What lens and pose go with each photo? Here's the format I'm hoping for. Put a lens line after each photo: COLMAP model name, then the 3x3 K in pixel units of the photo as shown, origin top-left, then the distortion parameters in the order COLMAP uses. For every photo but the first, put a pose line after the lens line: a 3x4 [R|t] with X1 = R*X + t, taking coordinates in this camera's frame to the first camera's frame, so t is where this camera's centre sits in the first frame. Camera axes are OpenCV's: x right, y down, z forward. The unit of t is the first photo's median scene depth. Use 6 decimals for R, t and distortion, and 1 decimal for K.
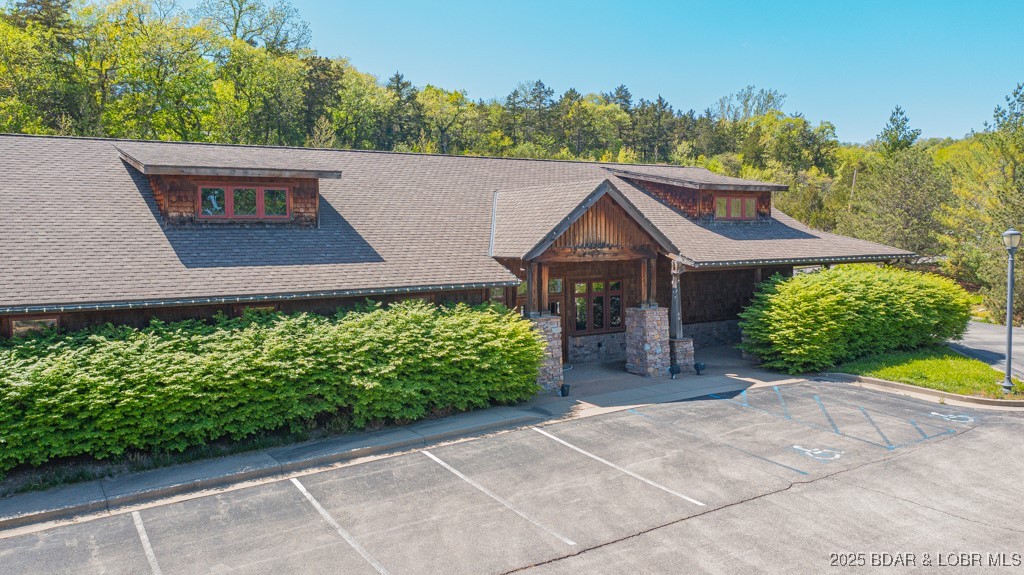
lens RADIAL K [[803.9, 0, 512.0], [0, 803.9, 287.5], [0, 0, 1]] dist [-0.025458, -0.001863]
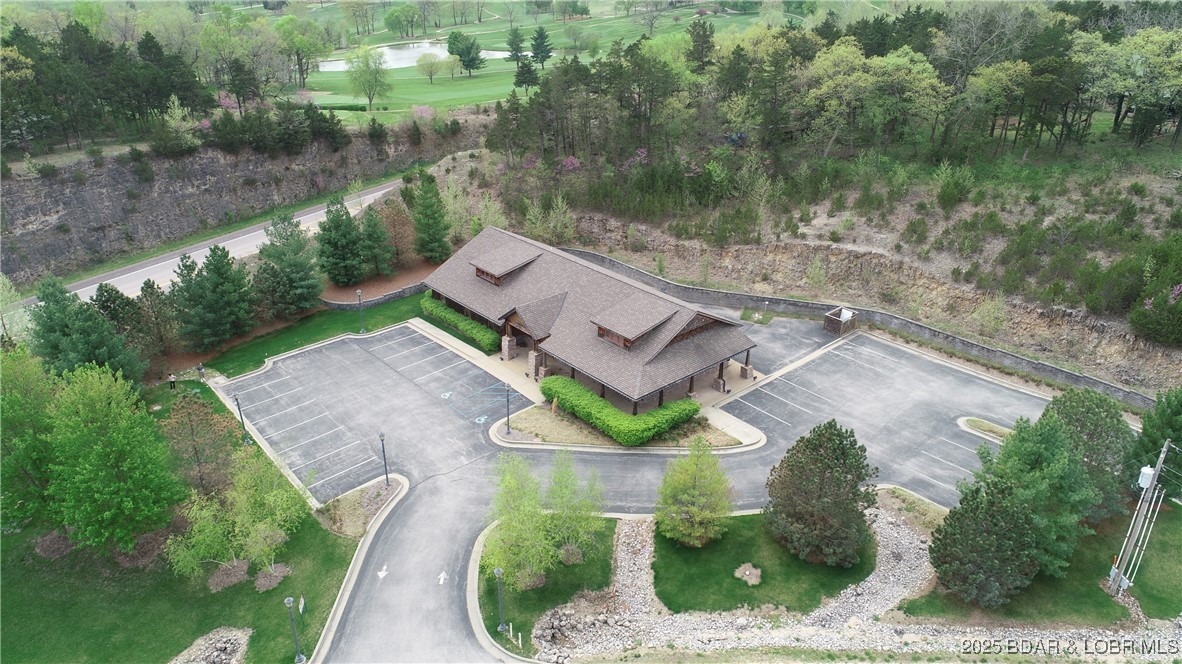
lens RADIAL K [[789.3, 0, 591.0], [0, 789.3, 332.0], [0, 0, 1]] dist [-0.001389, -0.003105]
pose [[0.149927, 0.435940, -0.887400, 2.815969], [-0.072921, 0.899976, 0.429798, -1.336681], [0.986004, 0.000271, 0.166720, 0.761908]]
